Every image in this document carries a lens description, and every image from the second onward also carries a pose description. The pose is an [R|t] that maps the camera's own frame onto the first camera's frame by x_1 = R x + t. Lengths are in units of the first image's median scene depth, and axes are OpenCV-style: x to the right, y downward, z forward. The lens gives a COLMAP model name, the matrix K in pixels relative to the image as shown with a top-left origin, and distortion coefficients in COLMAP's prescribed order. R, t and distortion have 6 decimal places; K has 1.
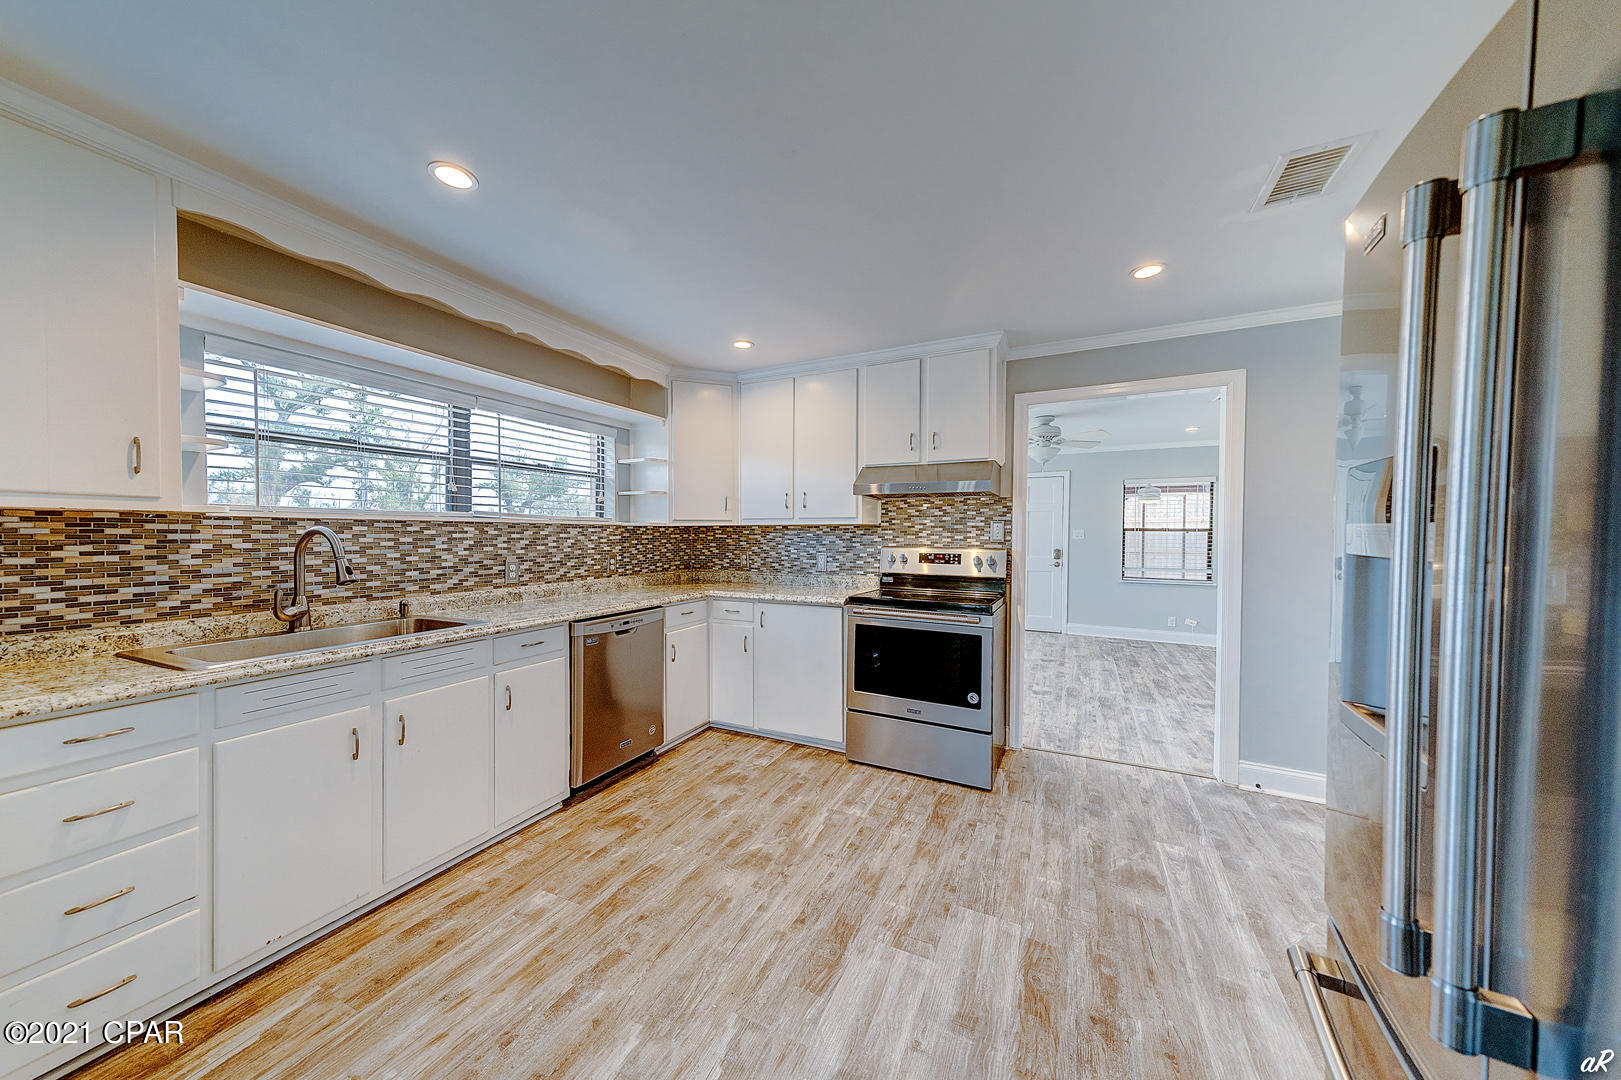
lens RADIAL K [[541.3, 0, 807.8], [0, 541.3, 540.2], [0, 0, 1]] dist [0.024320, -0.003506]
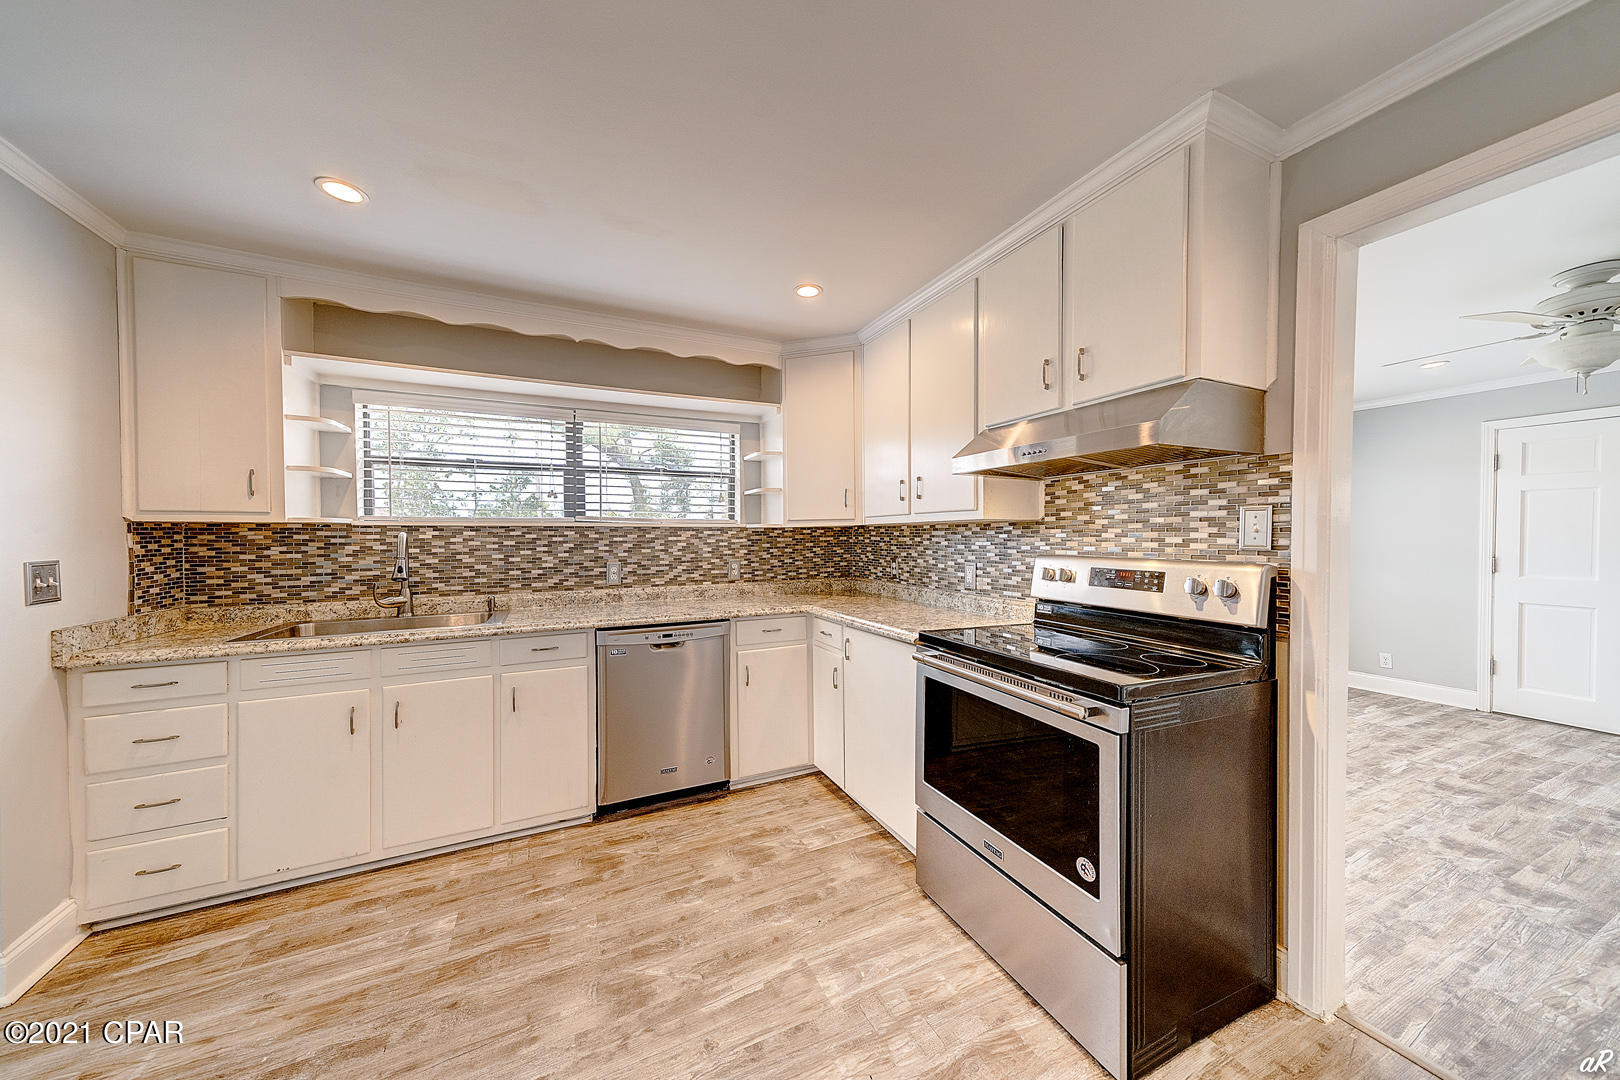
lens RADIAL K [[541.0, 0, 807.3], [0, 541.0, 540.2], [0, 0, 1]] dist [0.024320, -0.003506]
pose [[0.778152, -0.000451, -0.628075, 0.361484], [-0.002043, 0.999993, -0.003250, -0.003204], [0.628072, 0.003812, 0.778146, 0.393900]]
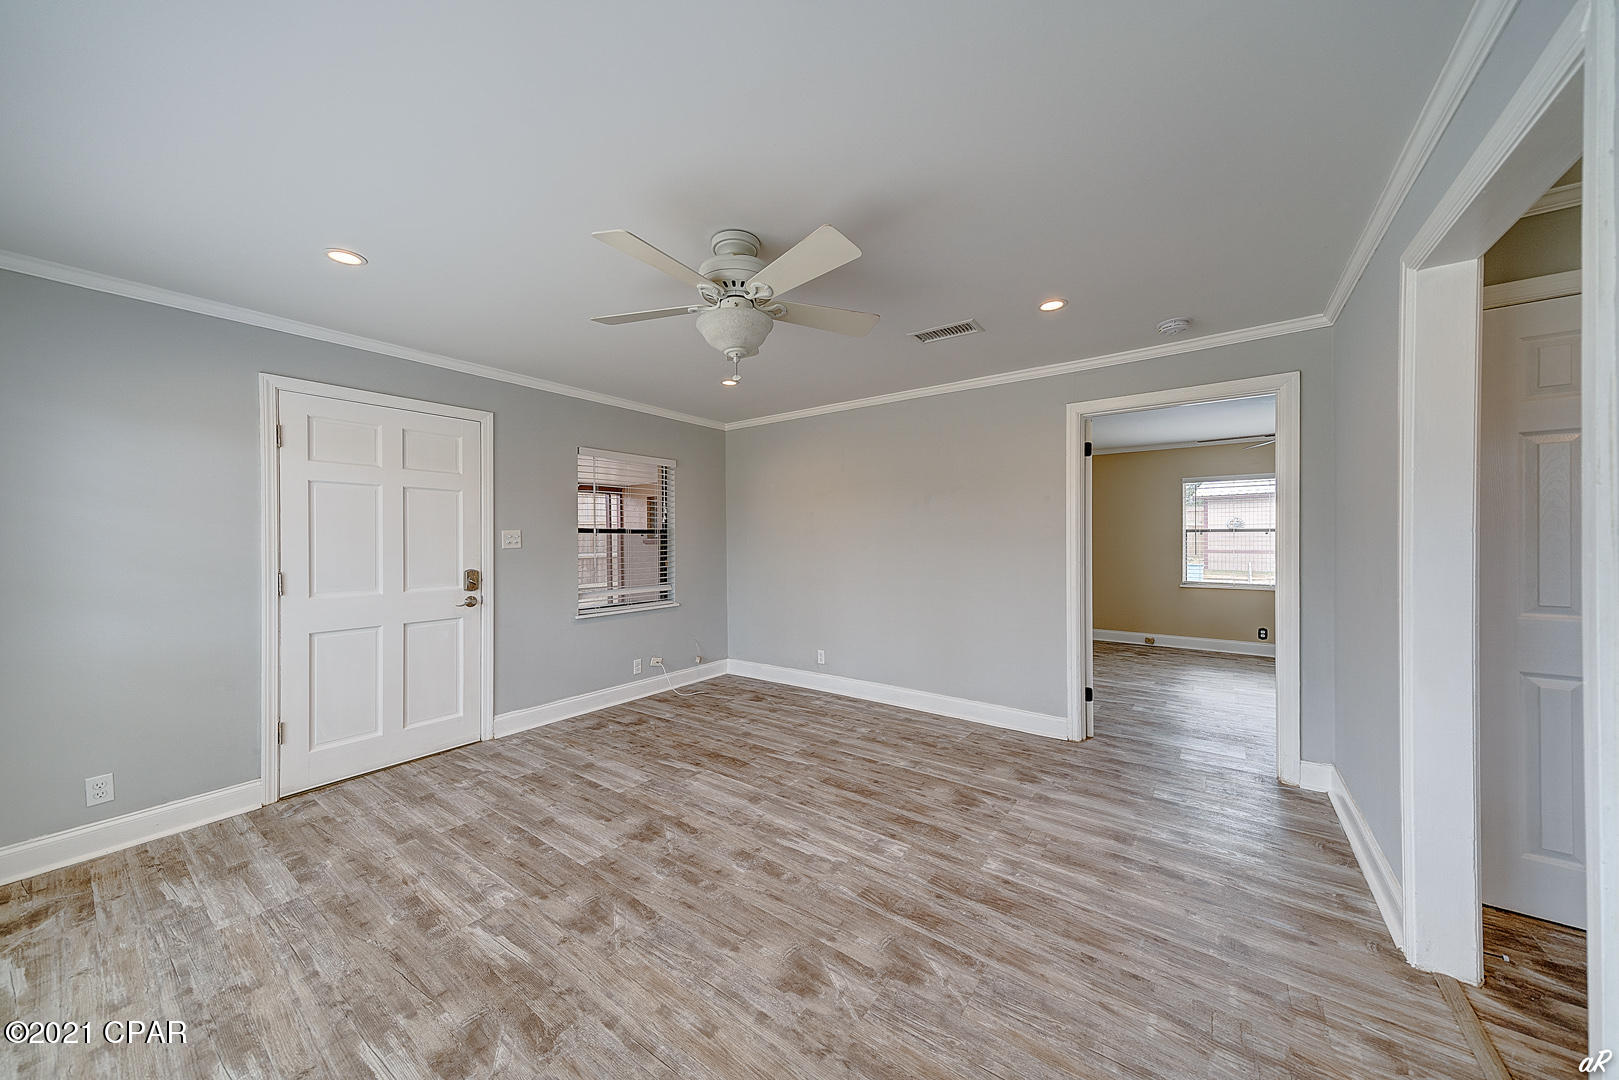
lens RADIAL K [[552.0, 0, 801.1], [0, 552.0, 539.1], [0, 0, 1]] dist [0.021351, -0.000156]
pose [[0.185834, -0.007752, 0.982551, 0.065296], [0.017621, 0.999834, 0.004556, -0.014584], [-0.982423, 0.016467, 0.185940, 1.398086]]
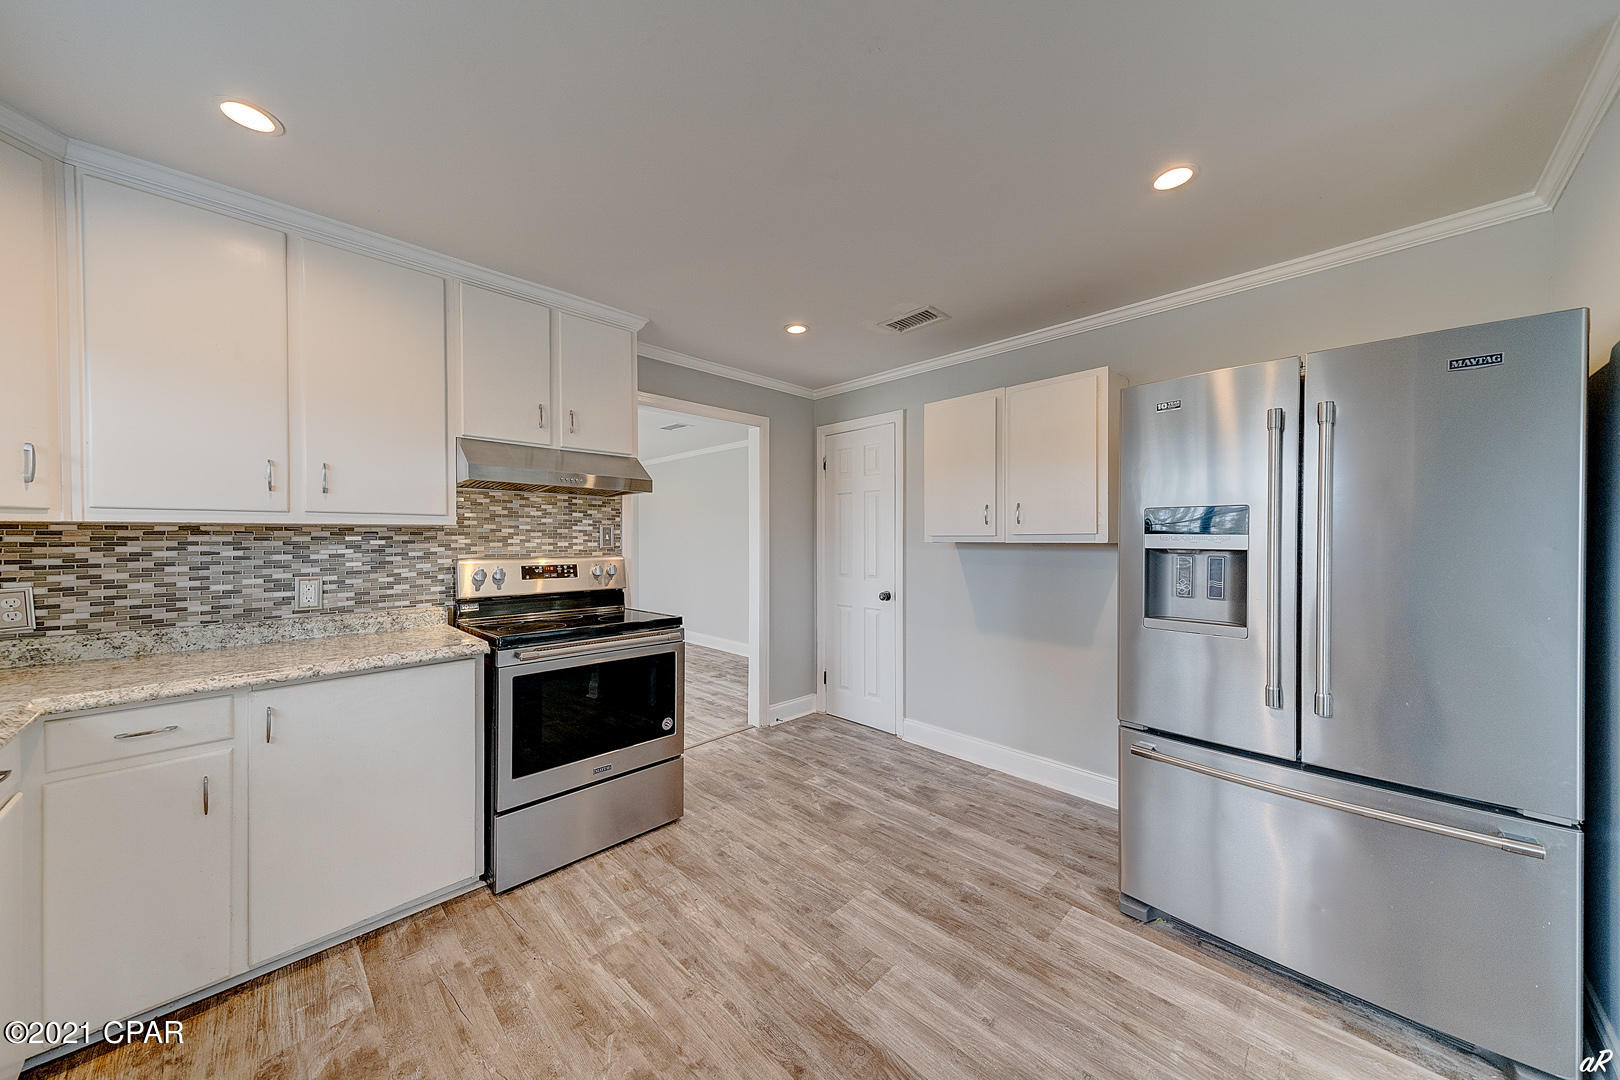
lens RADIAL K [[544.7, 0, 800.4], [0, 544.7, 540.6], [0, 0, 1]] dist [0.023880, -0.000103]
pose [[0.334959, -0.008112, 0.942198, -0.401817], [0.015578, 0.999874, 0.003070, -0.008156], [-0.942104, 0.013649, 0.335043, 0.421396]]
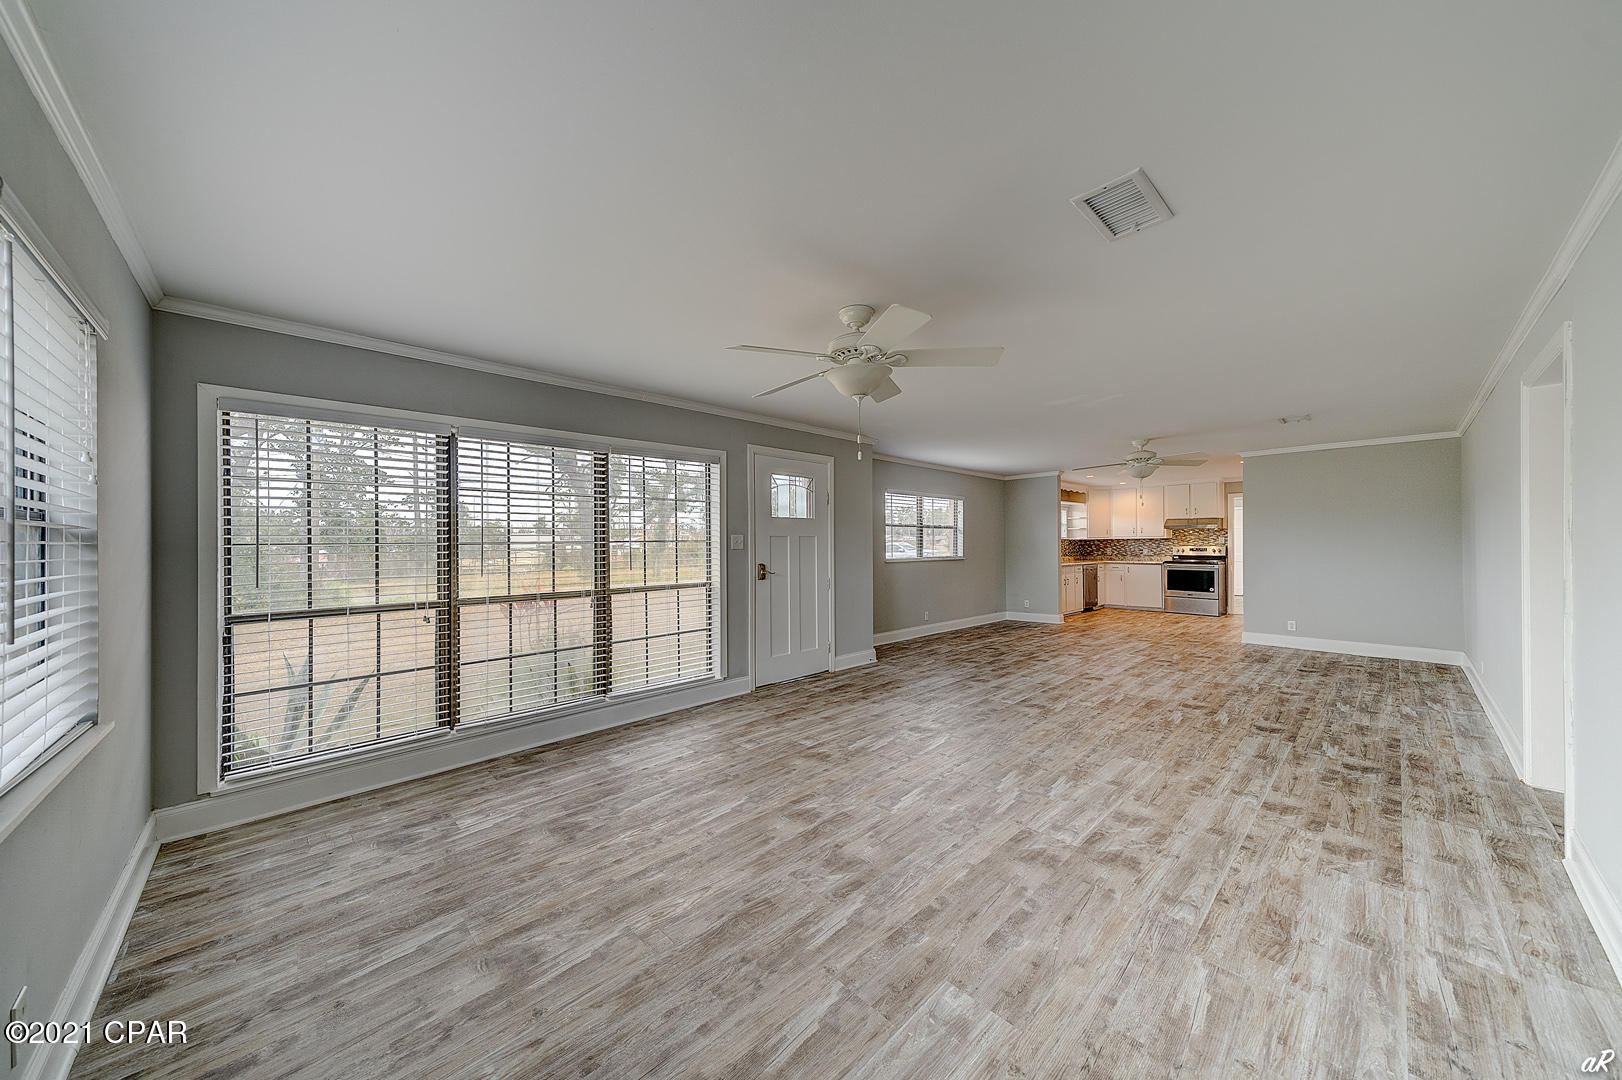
lens RADIAL K [[545.4, 0, 801.4], [0, 545.4, 540.6], [0, 0, 1]] dist [0.023880, -0.000103]
pose [[0.934339, -0.011351, -0.356205, -0.737945], [0.005497, 0.999833, -0.017443, 0.026190], [0.356343, 0.014340, 0.934245, -2.706064]]
